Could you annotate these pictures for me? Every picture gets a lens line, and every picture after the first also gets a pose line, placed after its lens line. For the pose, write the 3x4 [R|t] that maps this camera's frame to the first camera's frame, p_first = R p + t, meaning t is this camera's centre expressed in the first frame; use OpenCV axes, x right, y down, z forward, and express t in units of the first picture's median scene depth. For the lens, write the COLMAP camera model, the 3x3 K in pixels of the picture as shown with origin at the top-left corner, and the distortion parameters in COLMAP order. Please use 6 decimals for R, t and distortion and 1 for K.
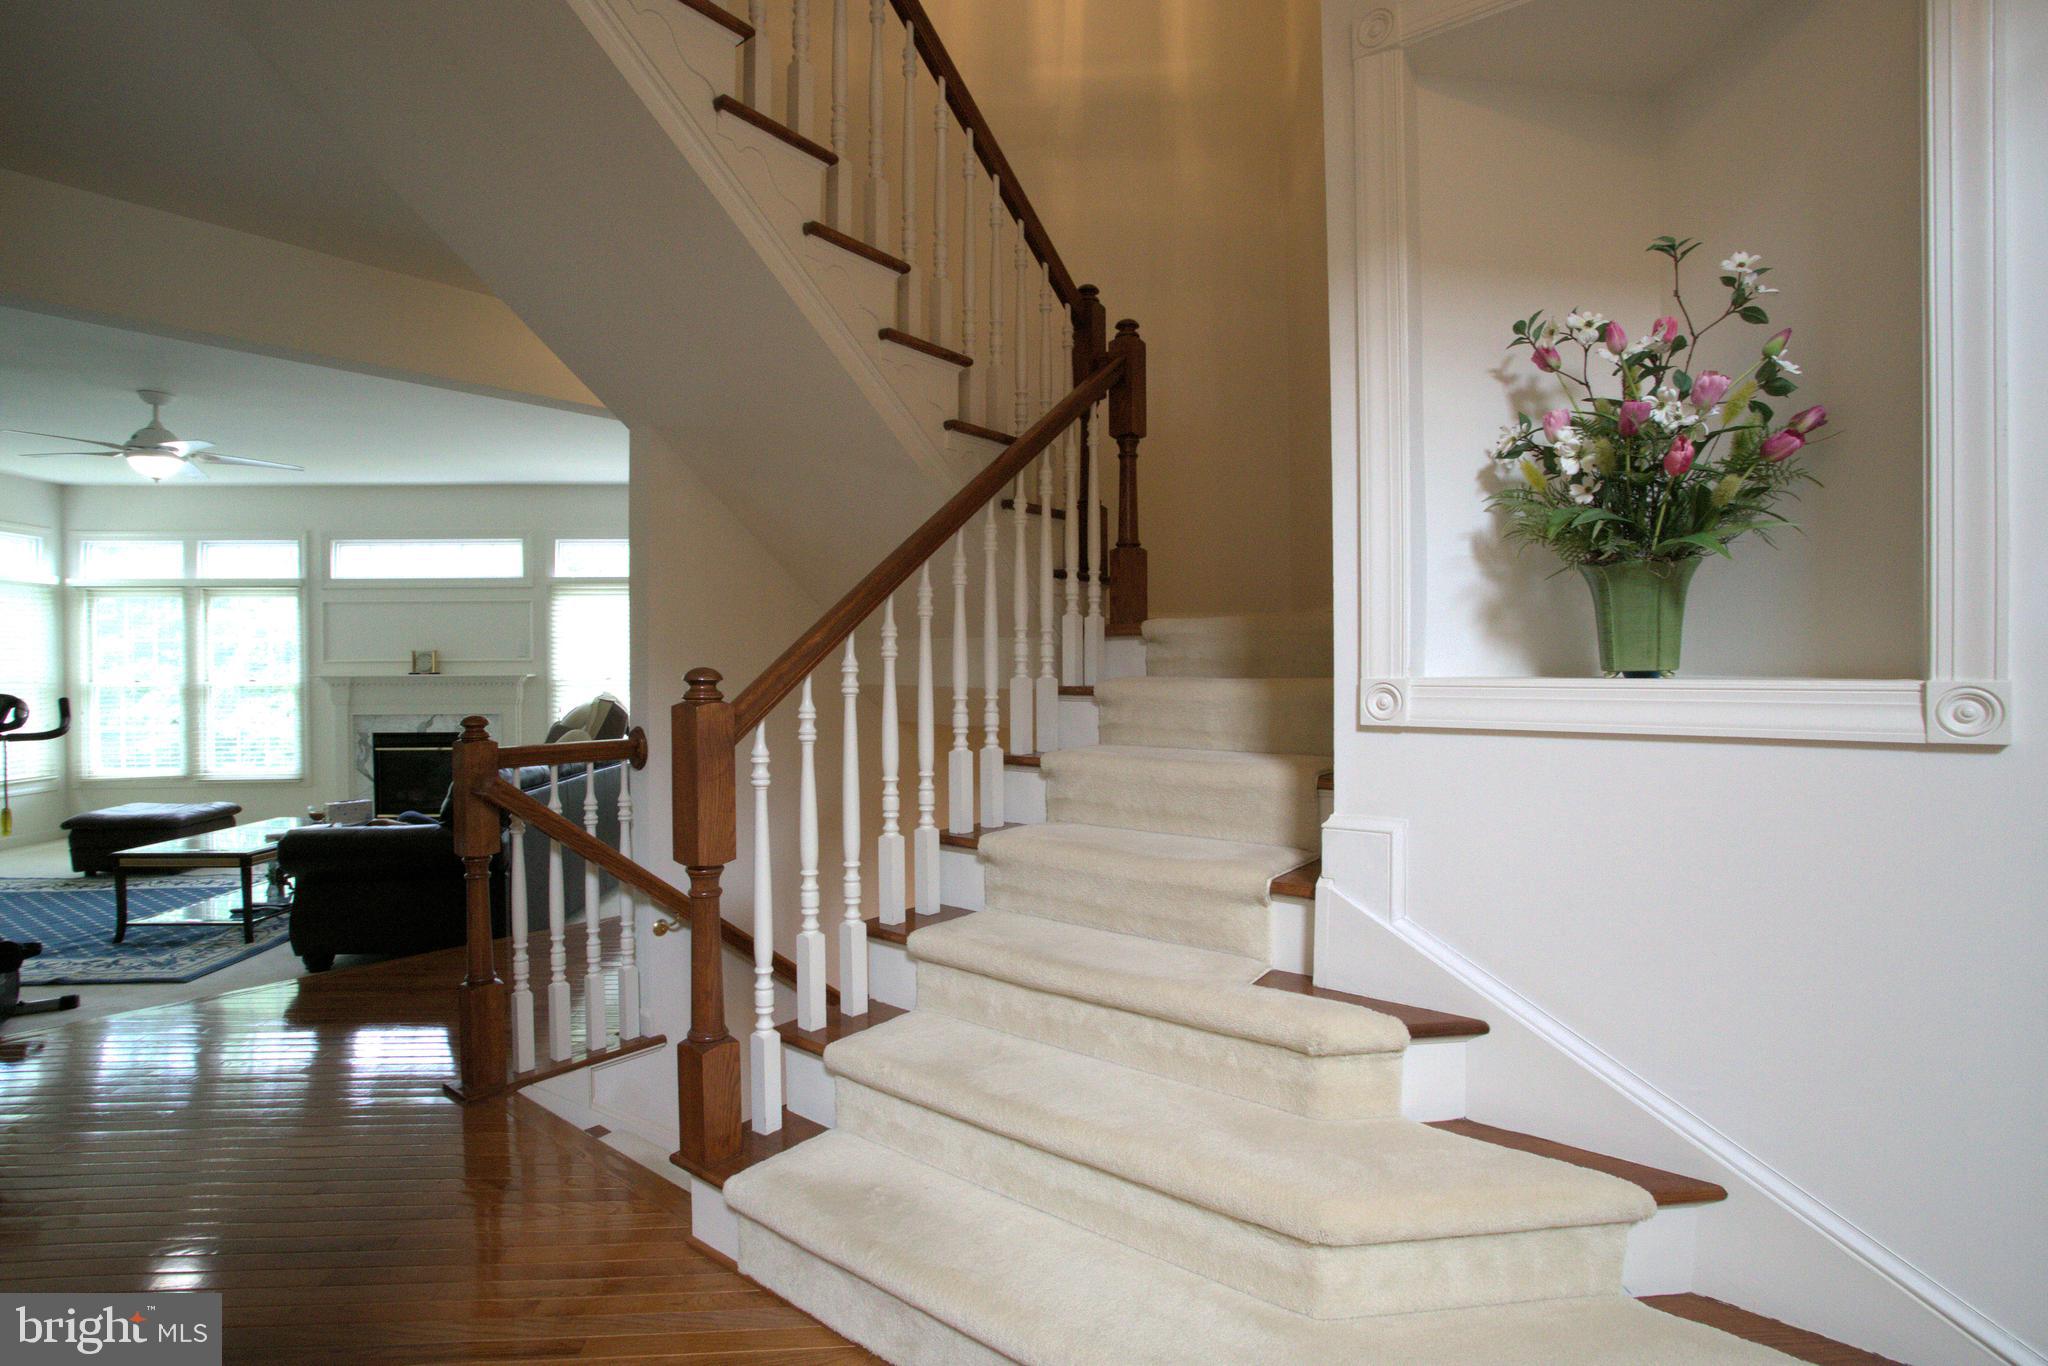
lens RADIAL K [[1045.2, 0, 1015.6], [0, 1045.2, 676.2], [0, 0, 1]] dist [-0.054956, 0.025073]
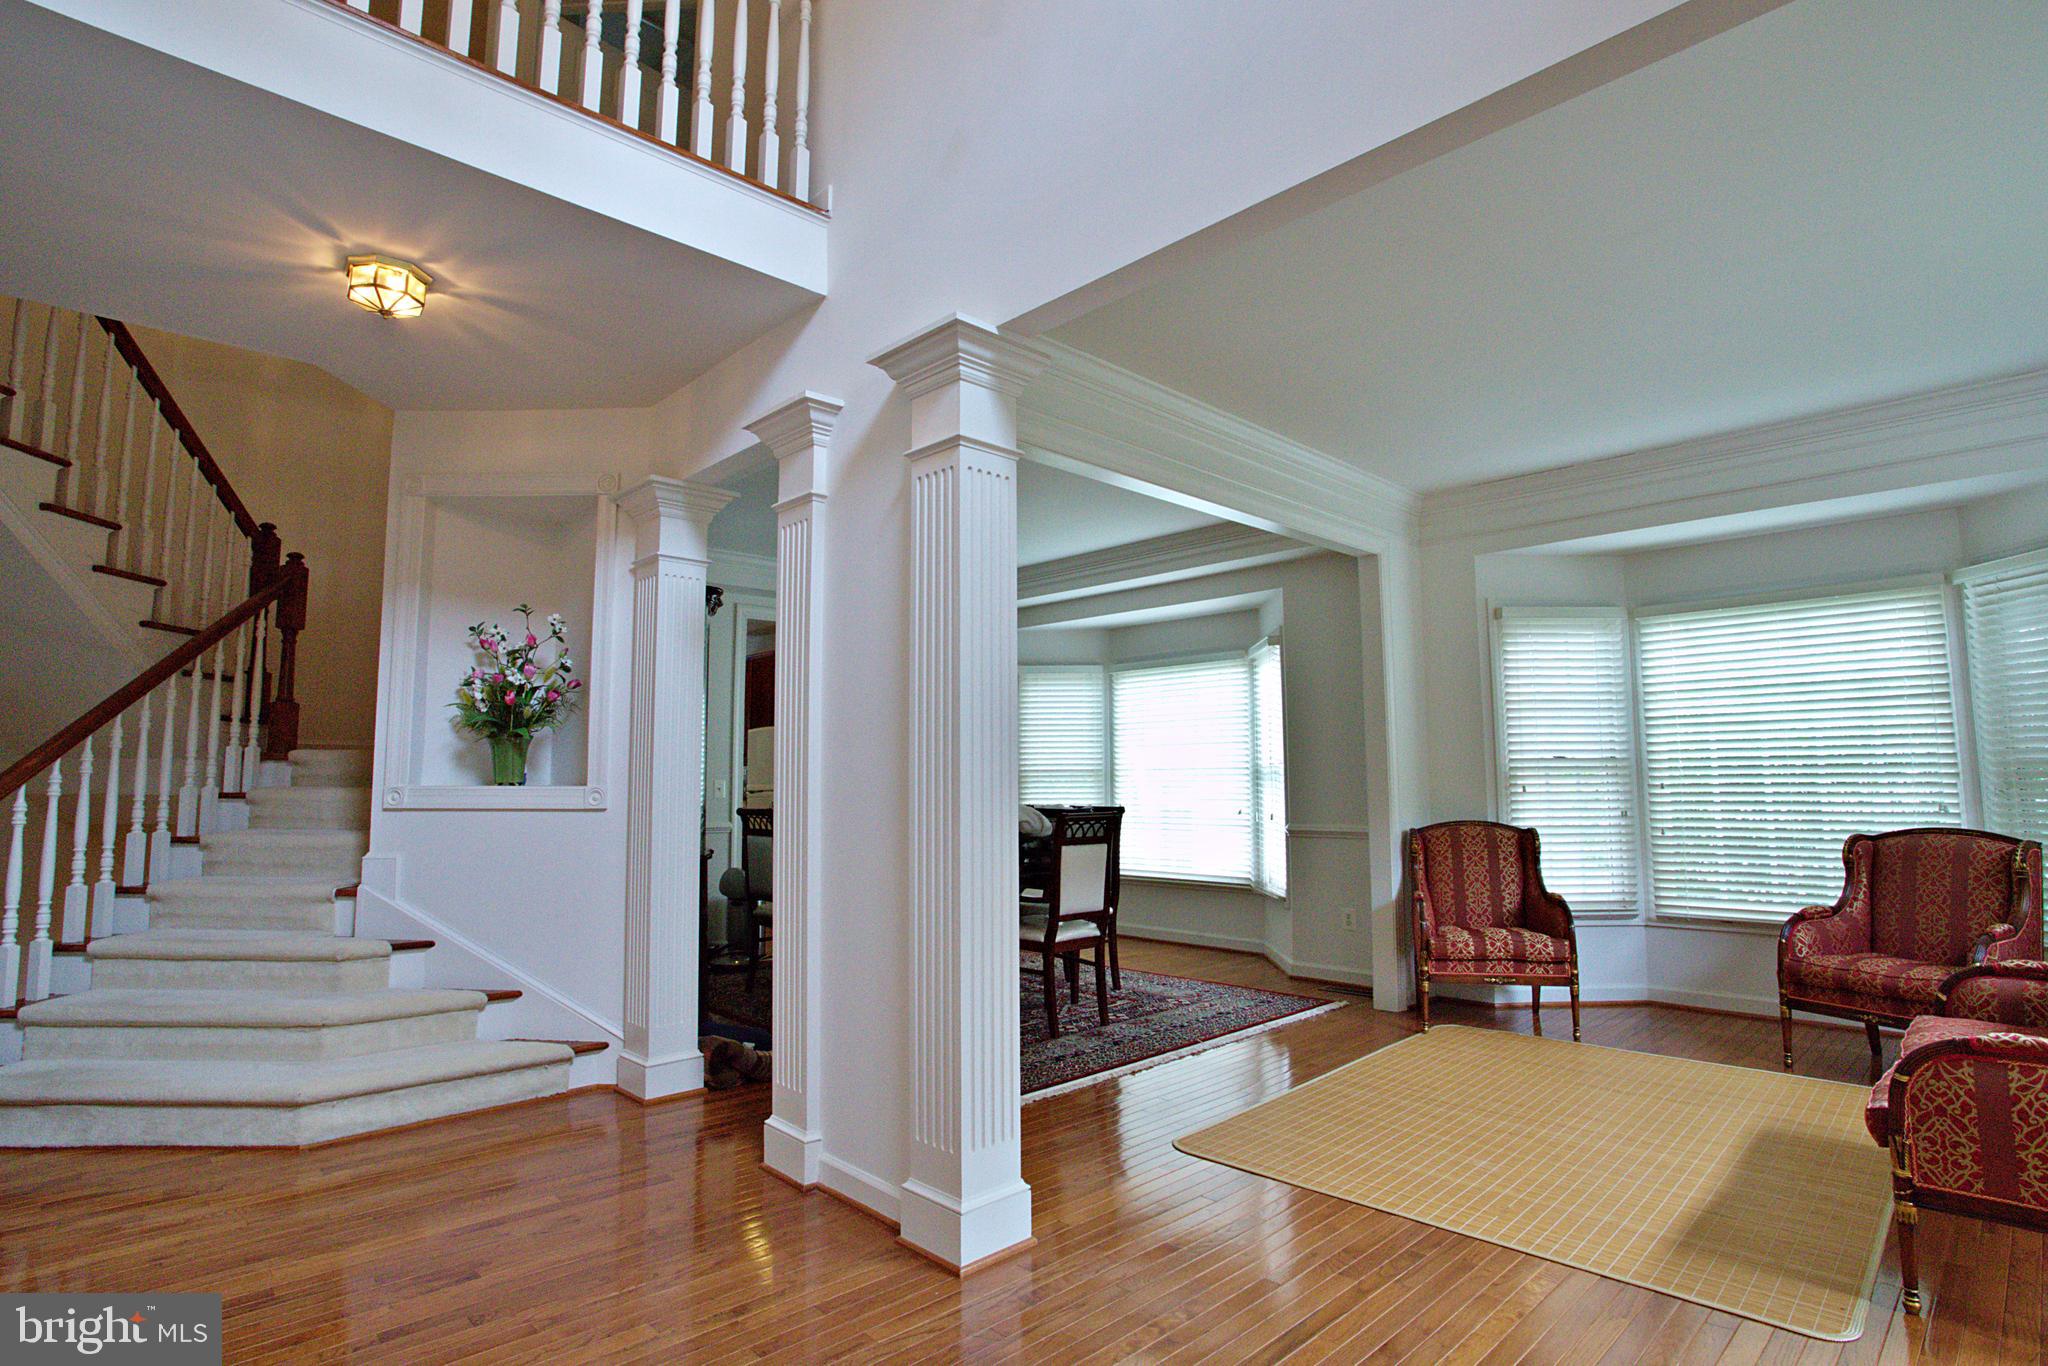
lens RADIAL K [[1045.2, 0, 1015.6], [0, 1045.2, 676.2], [0, 0, 1]] dist [-0.054956, 0.025073]
pose [[0.783554, 0.063130, 0.618108, 0.023354], [0.006134, 0.993990, -0.109296, 0.011863], [-0.621294, 0.089431, 0.778458, -1.021143]]
